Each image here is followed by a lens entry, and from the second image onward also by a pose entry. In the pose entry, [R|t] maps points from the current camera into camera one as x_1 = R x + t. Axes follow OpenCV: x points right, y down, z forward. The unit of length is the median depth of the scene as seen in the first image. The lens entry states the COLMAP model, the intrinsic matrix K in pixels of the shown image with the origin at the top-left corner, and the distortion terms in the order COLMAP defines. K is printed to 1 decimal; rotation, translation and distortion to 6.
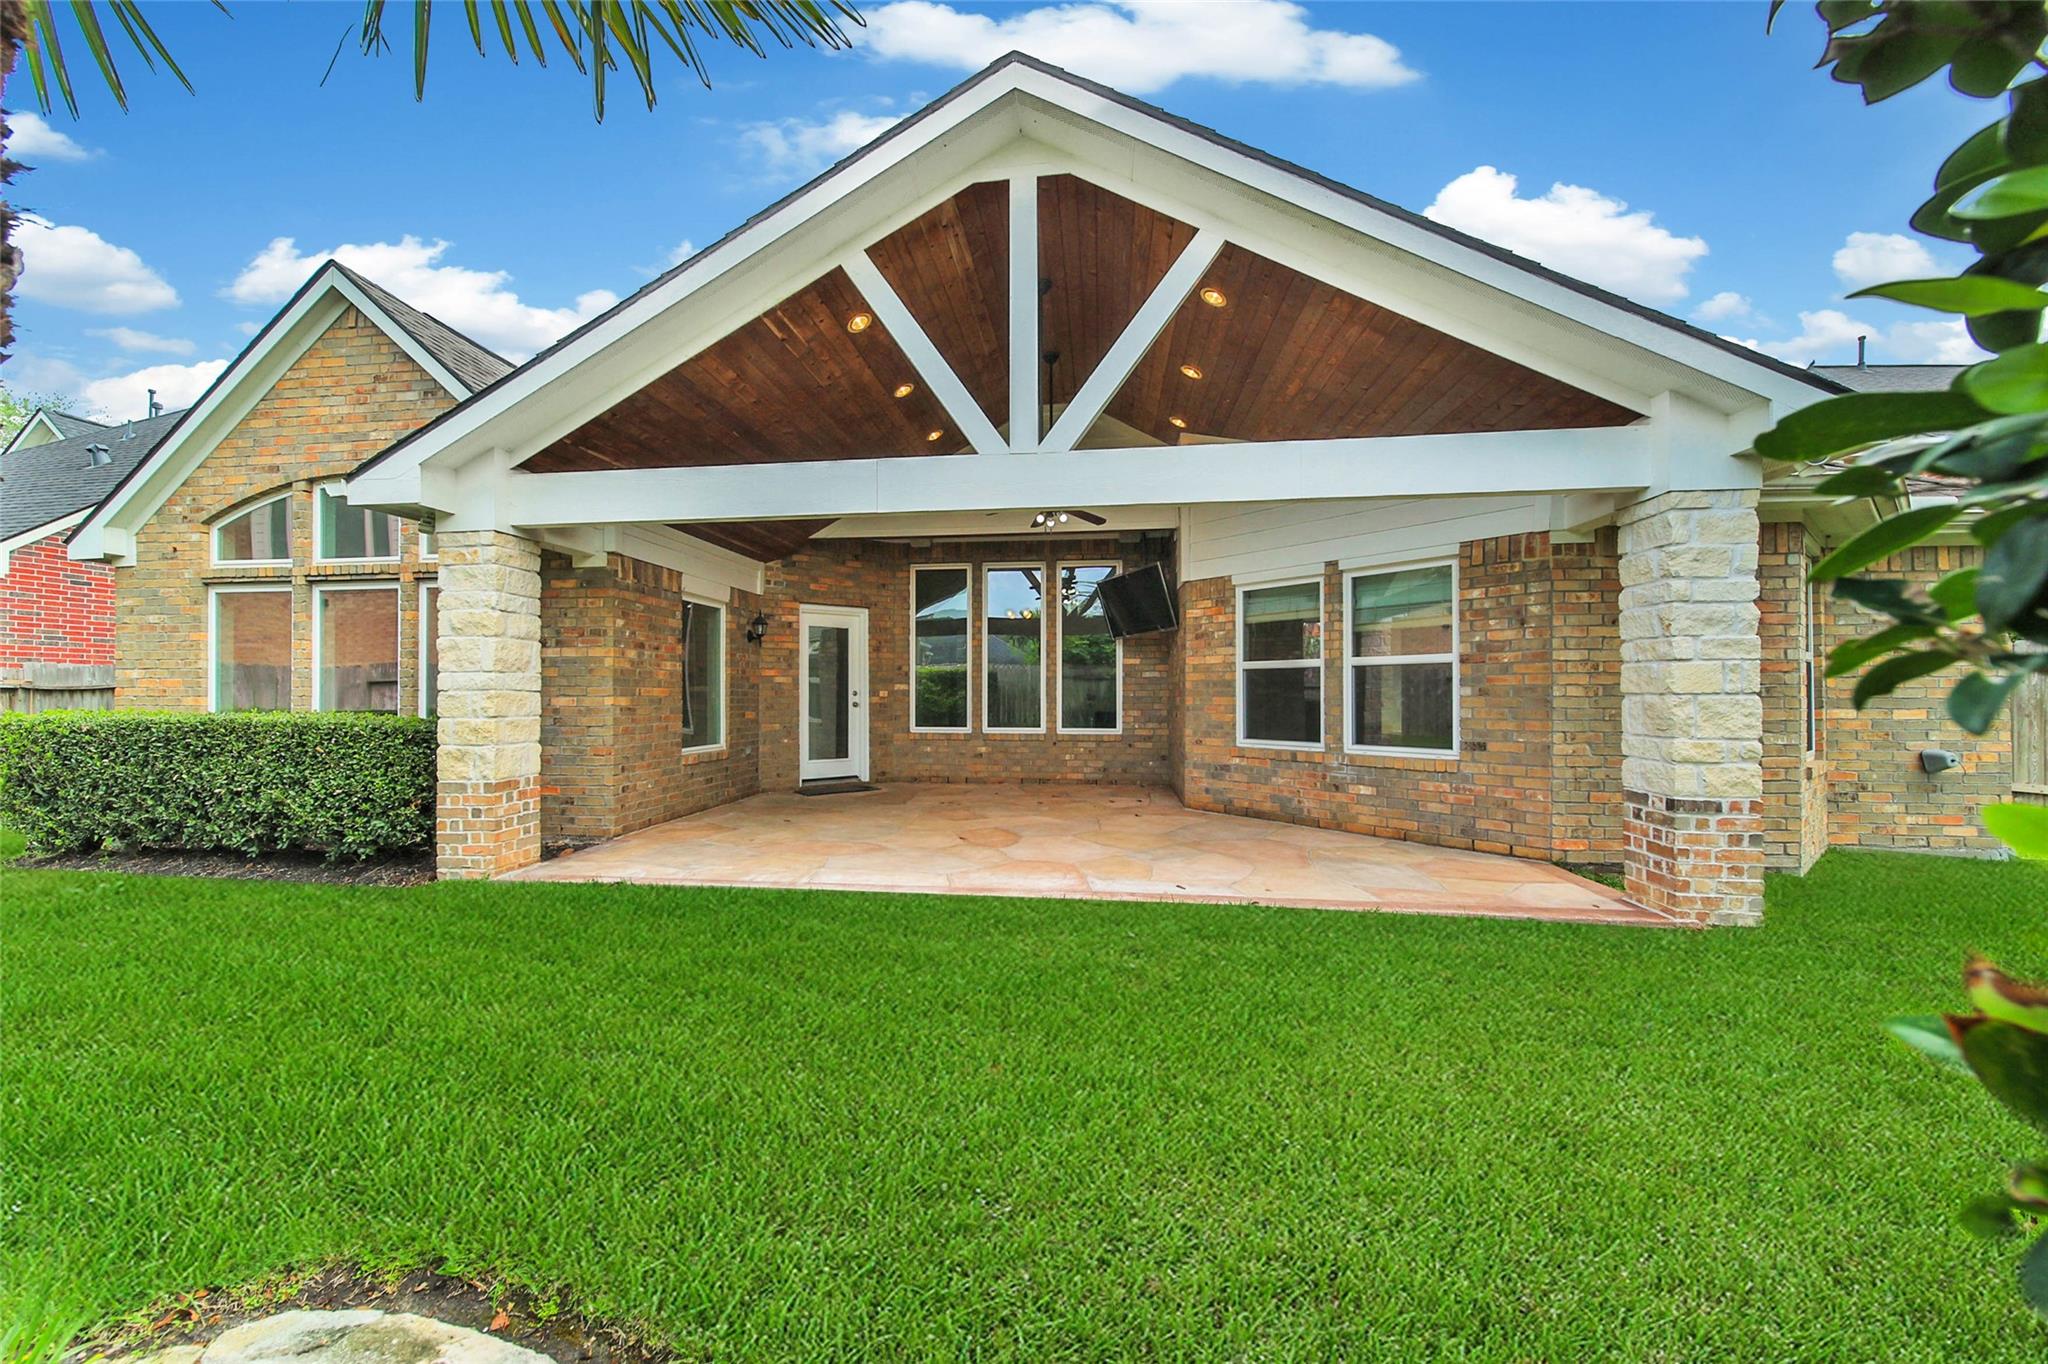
lens RADIAL K [[779.6, 0, 1022.4], [0, 779.6, 700.3], [0, 0, 1]] dist [0.000344, -0.000058]
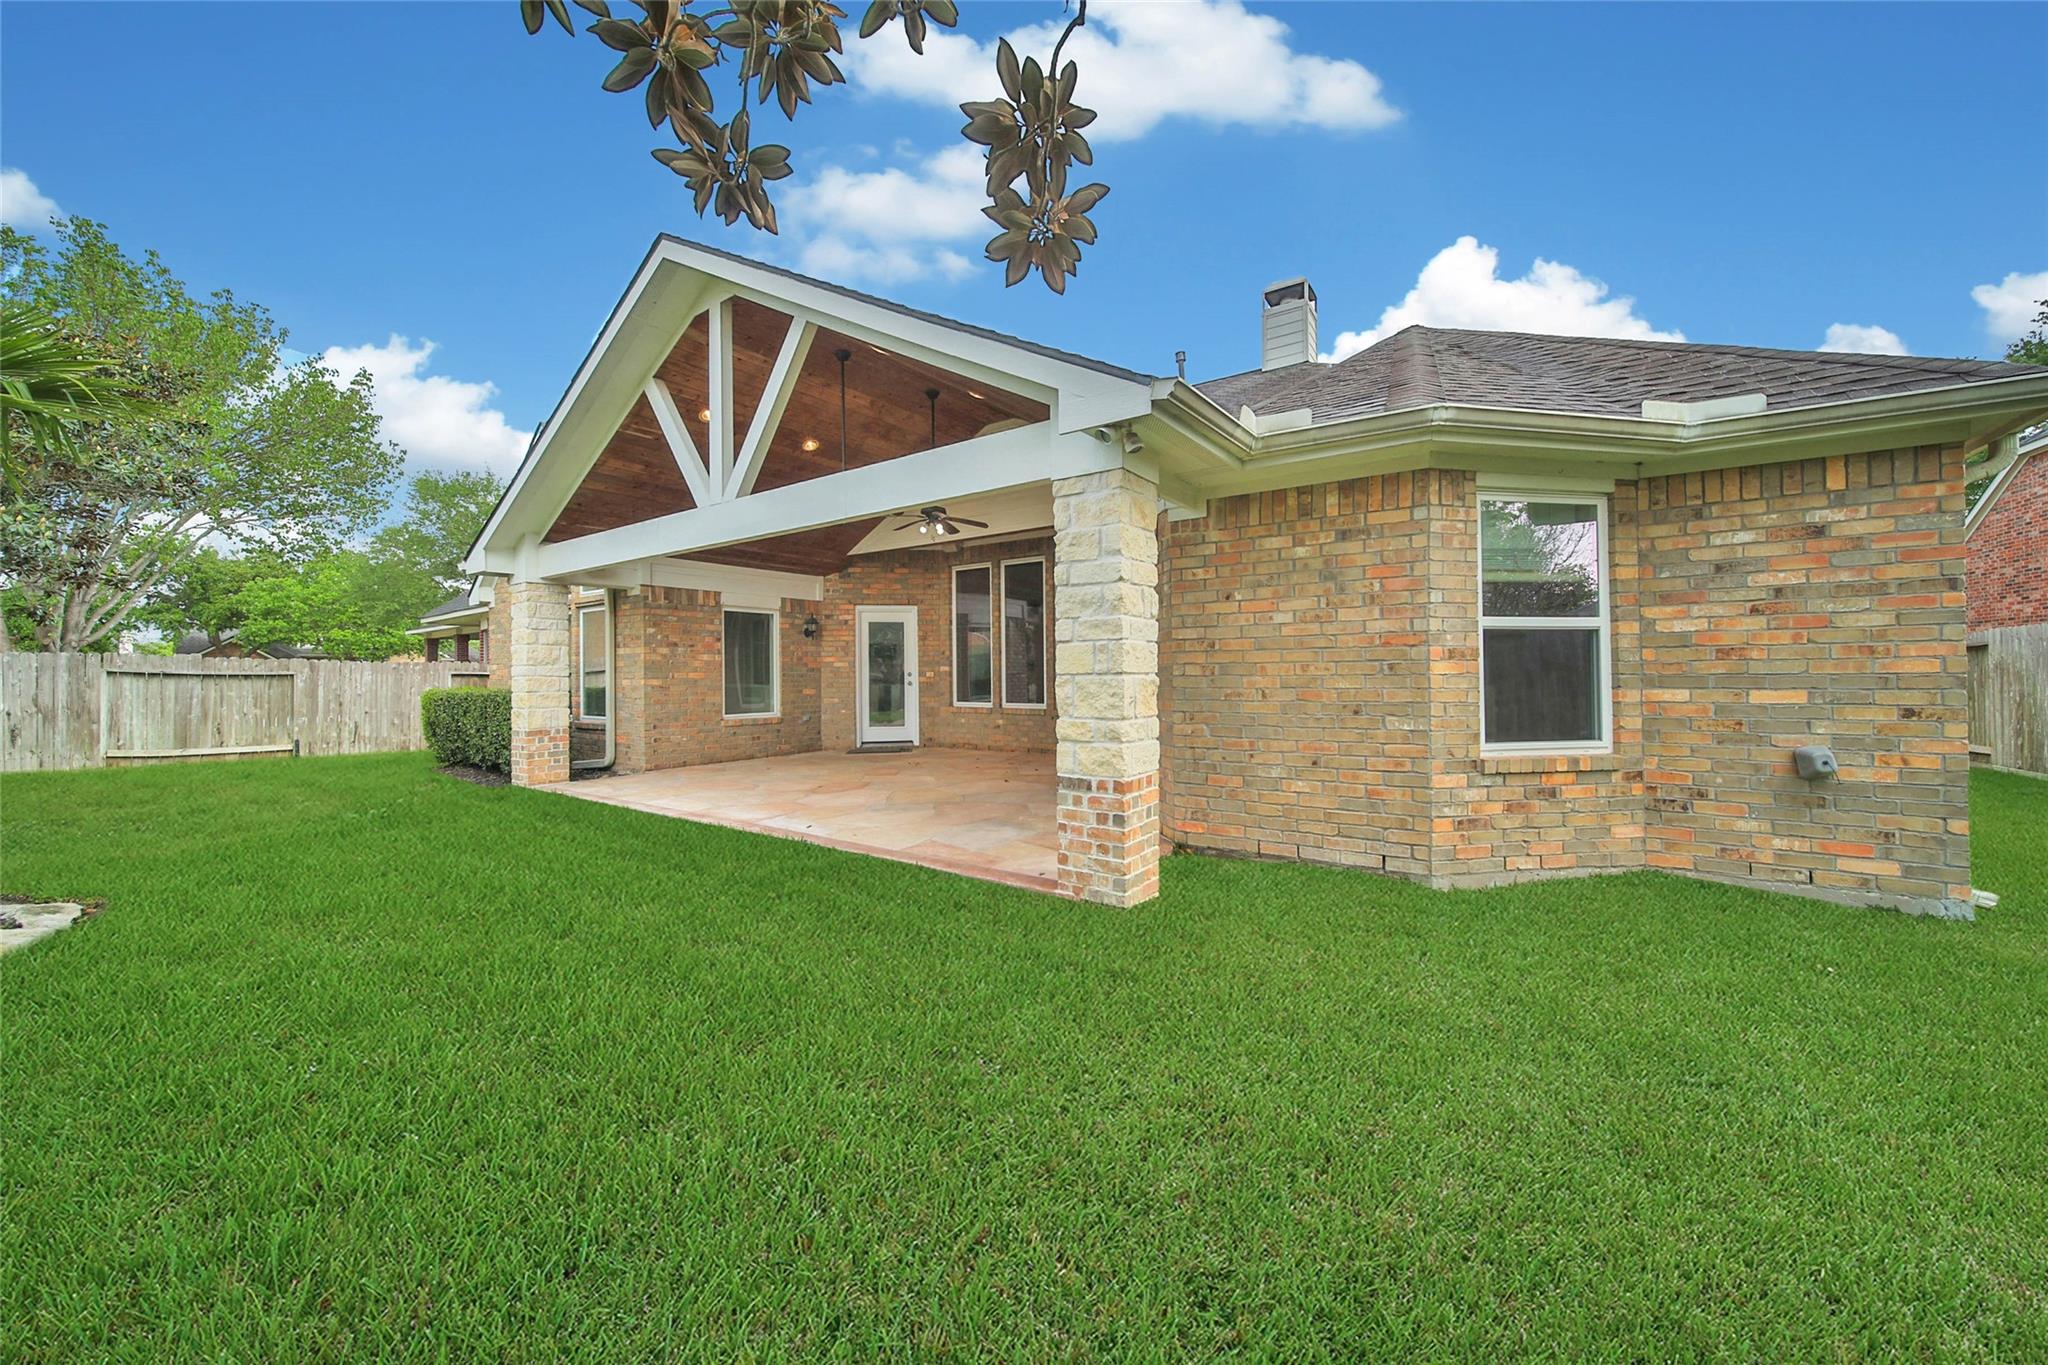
lens RADIAL K [[745.2, 0, 1024.0], [0, 745.2, 682.5], [0, 0, 1]] dist [0.000412, 0.000017]
pose [[0.881616, -0.001825, -0.471963, 0.847942], [0.004873, 0.999974, 0.005236, -0.002002], [0.471942, -0.006916, 0.881603, 0.066690]]
